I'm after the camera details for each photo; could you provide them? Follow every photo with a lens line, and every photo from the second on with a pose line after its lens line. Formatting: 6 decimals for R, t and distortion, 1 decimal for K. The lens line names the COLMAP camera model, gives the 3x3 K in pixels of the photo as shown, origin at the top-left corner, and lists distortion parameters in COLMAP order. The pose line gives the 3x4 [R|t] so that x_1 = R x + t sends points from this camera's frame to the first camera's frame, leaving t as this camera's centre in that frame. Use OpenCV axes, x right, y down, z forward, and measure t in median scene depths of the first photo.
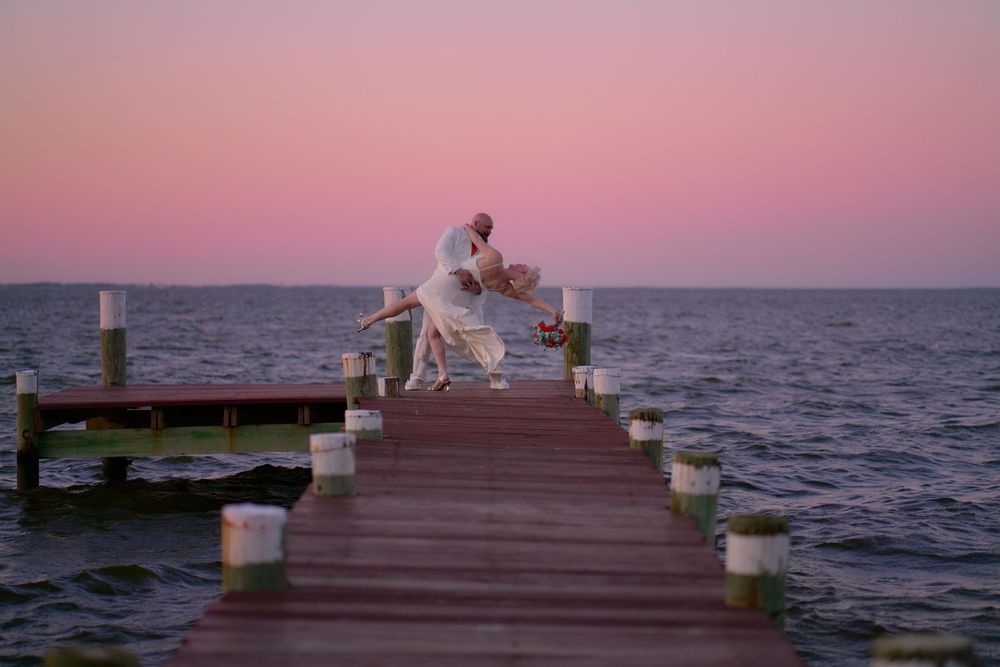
lens RADIAL K [[2451.0, 0, 499.5], [0, 2451.0, 333.3], [0, 0, 1]] dist [0.101343, 0.000000]
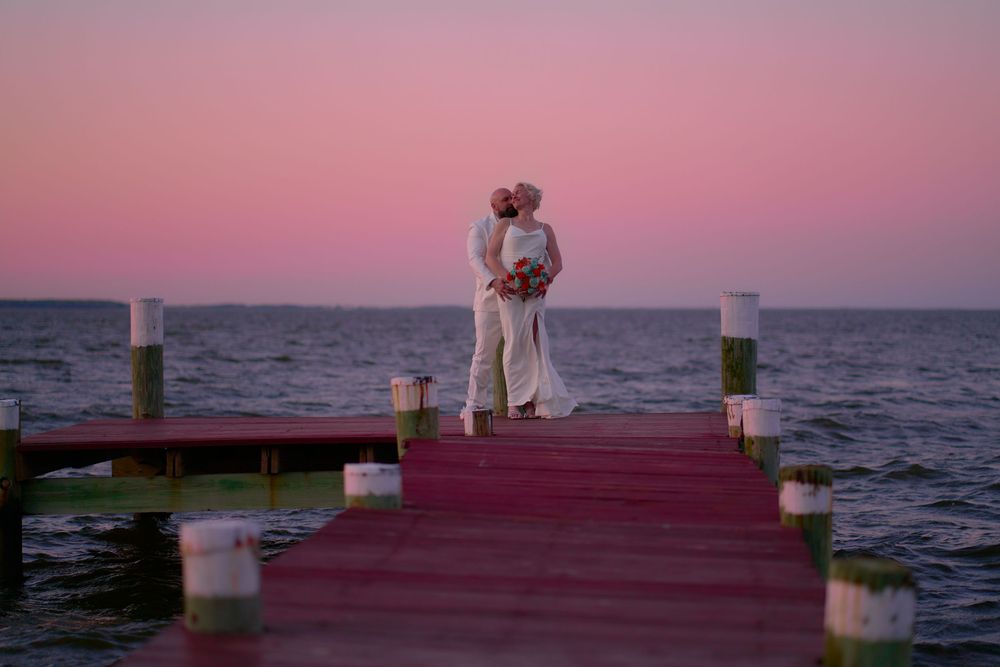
lens RADIAL K [[2451.0, 0, 500.3], [0, 2451.0, 333.9], [0, 0, 1]] dist [0.101343, 0.000000]
pose [[0.996428, 0.000045, -0.084451, 0.028336], [-0.000841, 0.999956, -0.009392, 0.002038], [0.084446, 0.009430, 0.996383, 0.288475]]
